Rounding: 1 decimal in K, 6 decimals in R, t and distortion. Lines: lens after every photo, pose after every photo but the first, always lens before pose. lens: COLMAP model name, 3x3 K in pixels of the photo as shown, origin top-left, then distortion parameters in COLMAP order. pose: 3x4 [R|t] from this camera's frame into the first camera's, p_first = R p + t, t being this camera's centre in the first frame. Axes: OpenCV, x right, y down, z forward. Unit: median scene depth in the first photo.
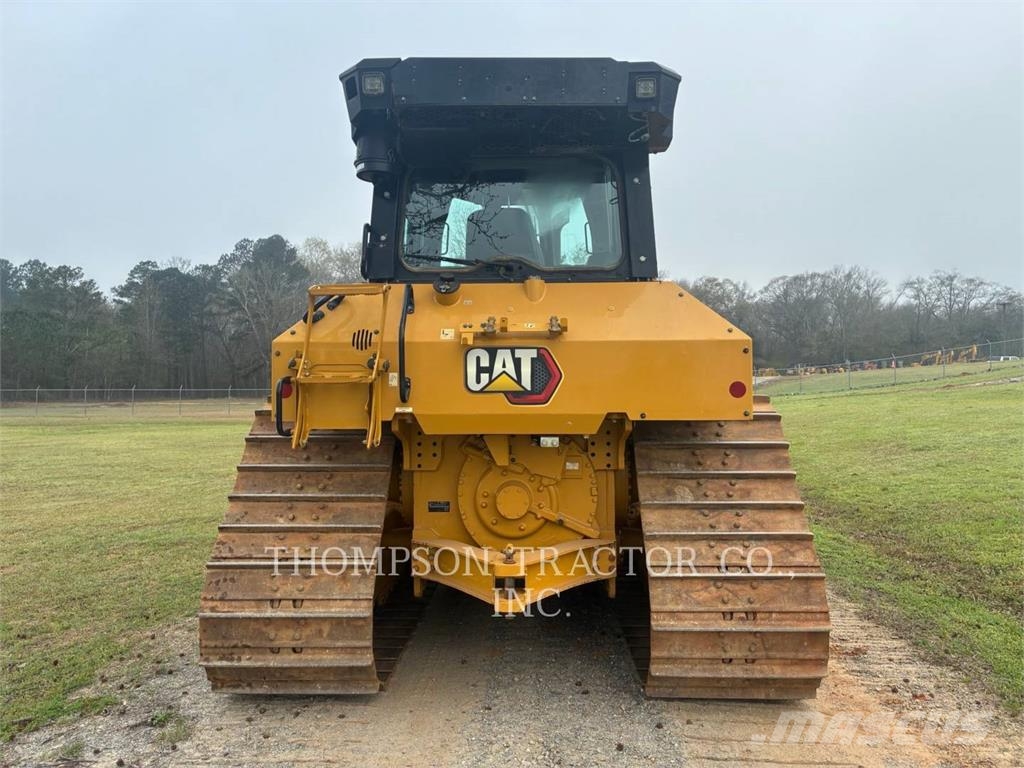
lens RADIAL K [[779.0, 0, 517.6], [0, 779.0, 383.2], [0, 0, 1]] dist [0.055507, -0.079345]
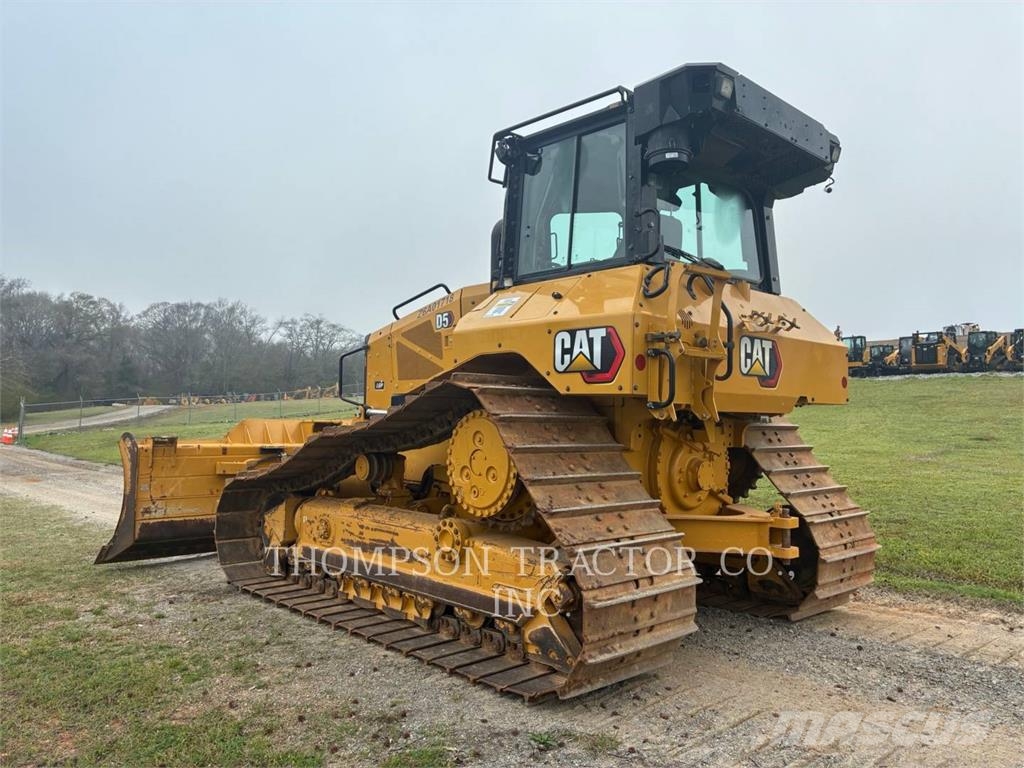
lens RADIAL K [[782.8, 0, 512.0], [0, 782.8, 384.0], [0, 0, 1]] dist [0.003903, -0.000650]
pose [[0.708664, 0.045543, 0.704075, -0.996009], [-0.017170, 0.998732, -0.047320, 0.077217], [-0.705338, 0.021445, 0.708547, 0.384607]]
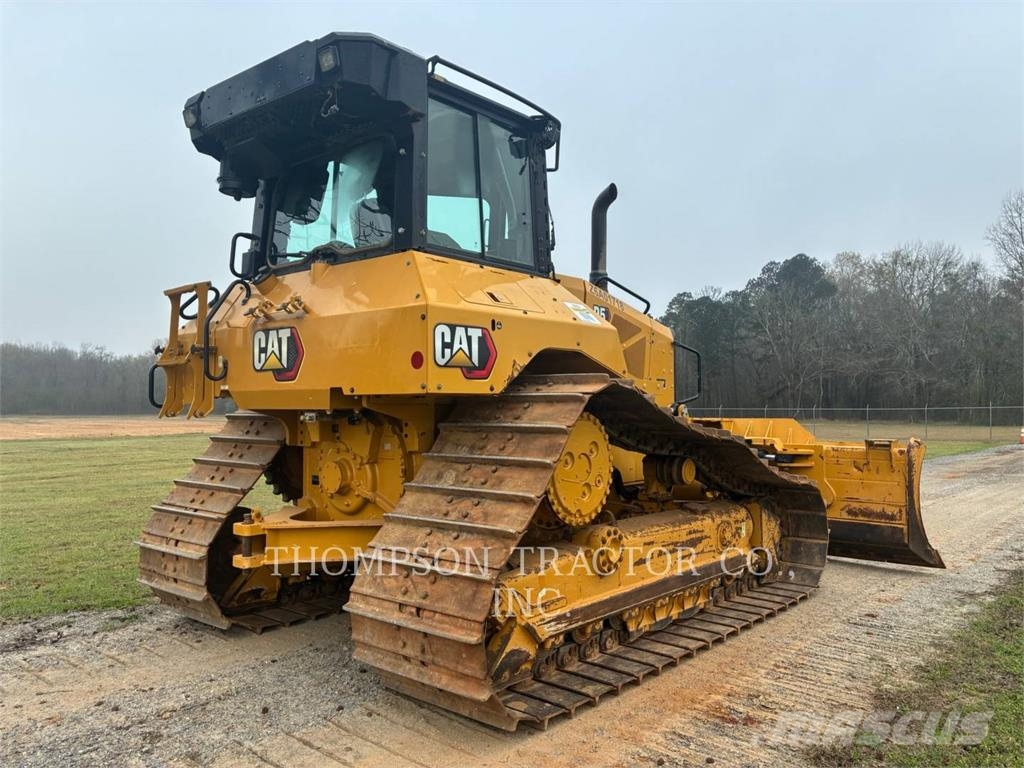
lens RADIAL K [[782.8, 0, 512.0], [0, 782.8, 384.0], [0, 0, 1]] dist [0.003903, -0.000650]
pose [[0.774385, -0.016200, -0.632508, 0.838862], [-0.001829, 0.999611, -0.027841, 0.055009], [0.632713, 0.022717, 0.774053, 0.330149]]
